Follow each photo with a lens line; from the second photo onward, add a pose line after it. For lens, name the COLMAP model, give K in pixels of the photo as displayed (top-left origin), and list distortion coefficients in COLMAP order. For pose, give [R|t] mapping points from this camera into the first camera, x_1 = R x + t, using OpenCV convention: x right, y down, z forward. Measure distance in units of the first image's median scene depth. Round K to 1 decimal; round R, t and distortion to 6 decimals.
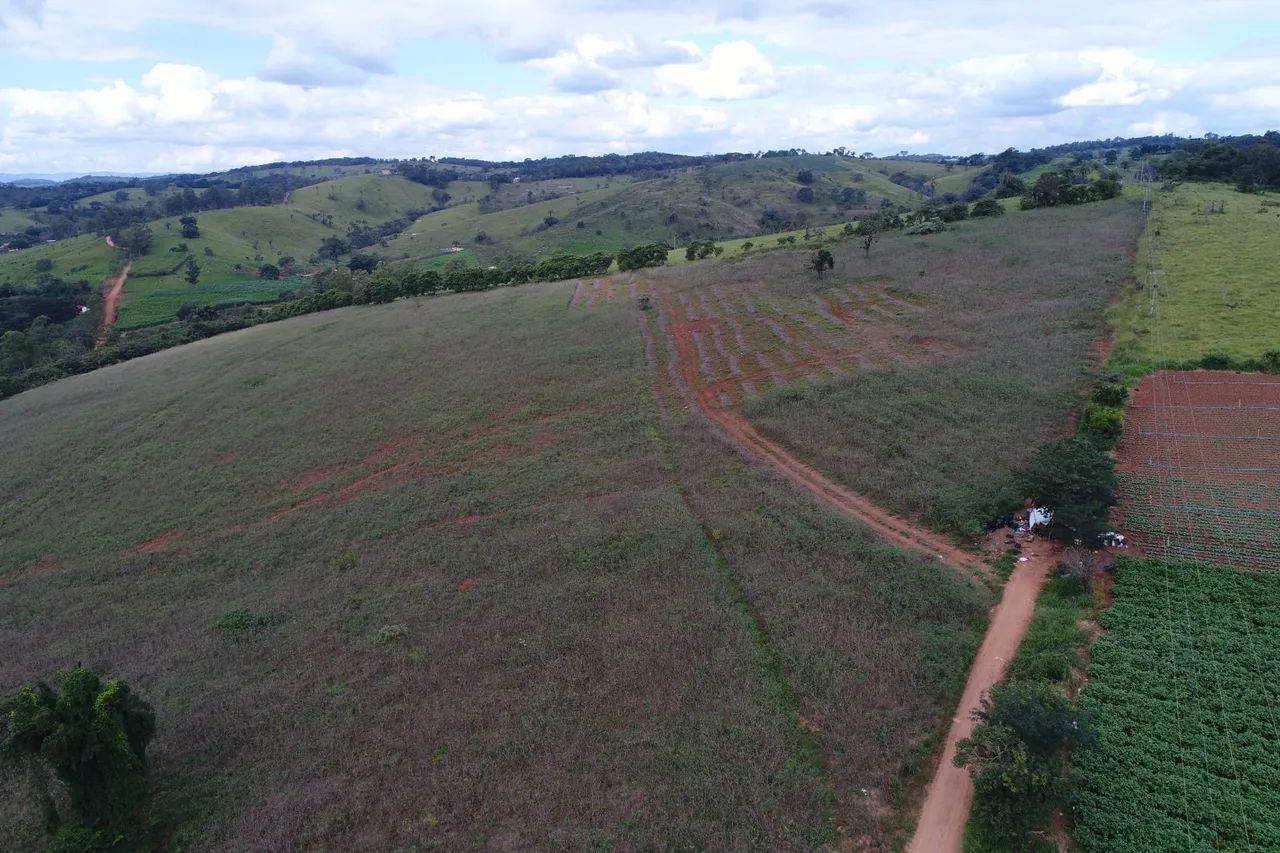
lens RADIAL K [[855.6, 0, 640.6], [0, 855.6, 438.4], [0, 0, 1]] dist [-0.000120, 0.002128]
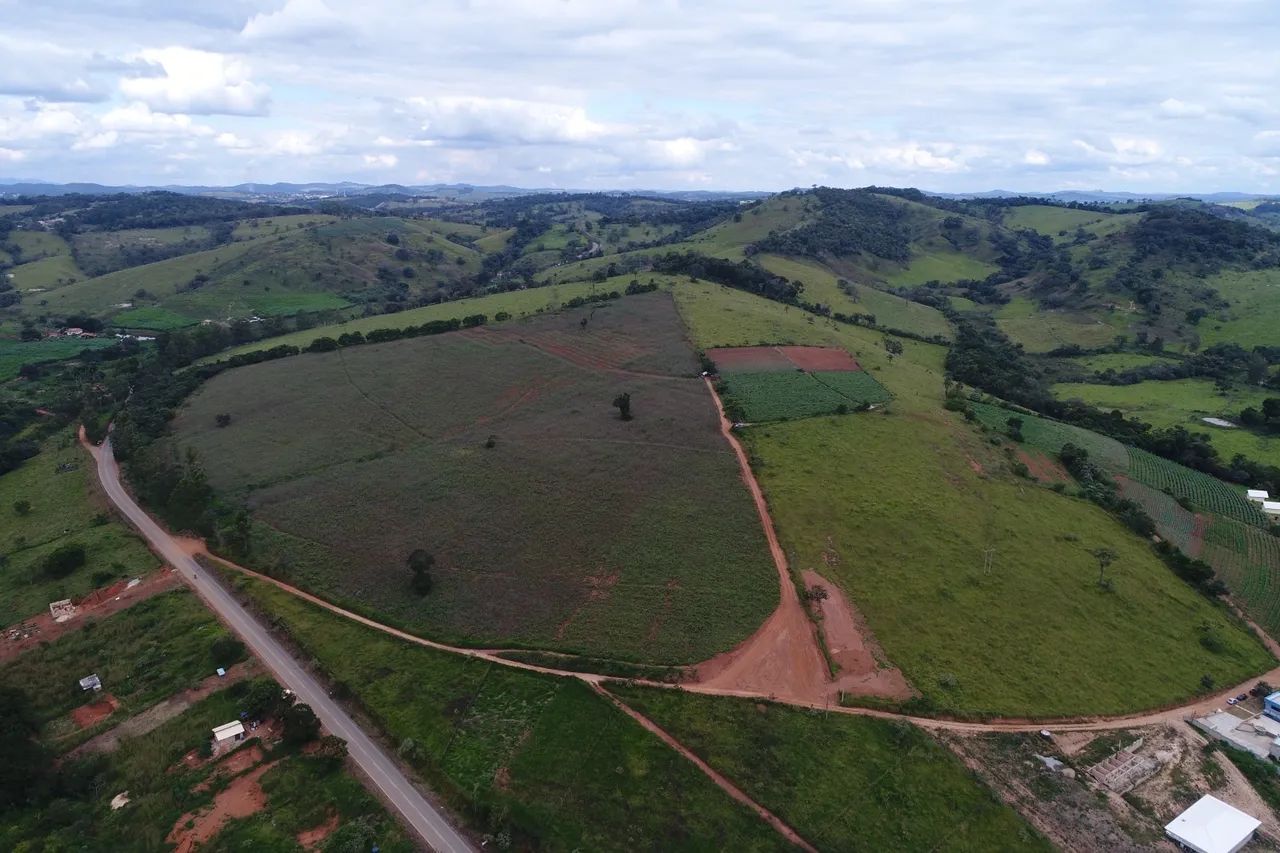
lens RADIAL K [[855.6, 0, 640.6], [0, 855.6, 438.4], [0, 0, 1]] dist [-0.000120, 0.002128]
pose [[0.825276, -0.123683, 0.551019, -0.268991], [0.137343, 0.990384, 0.016602, 0.031581], [-0.547774, 0.061977, 0.834327, -0.306221]]
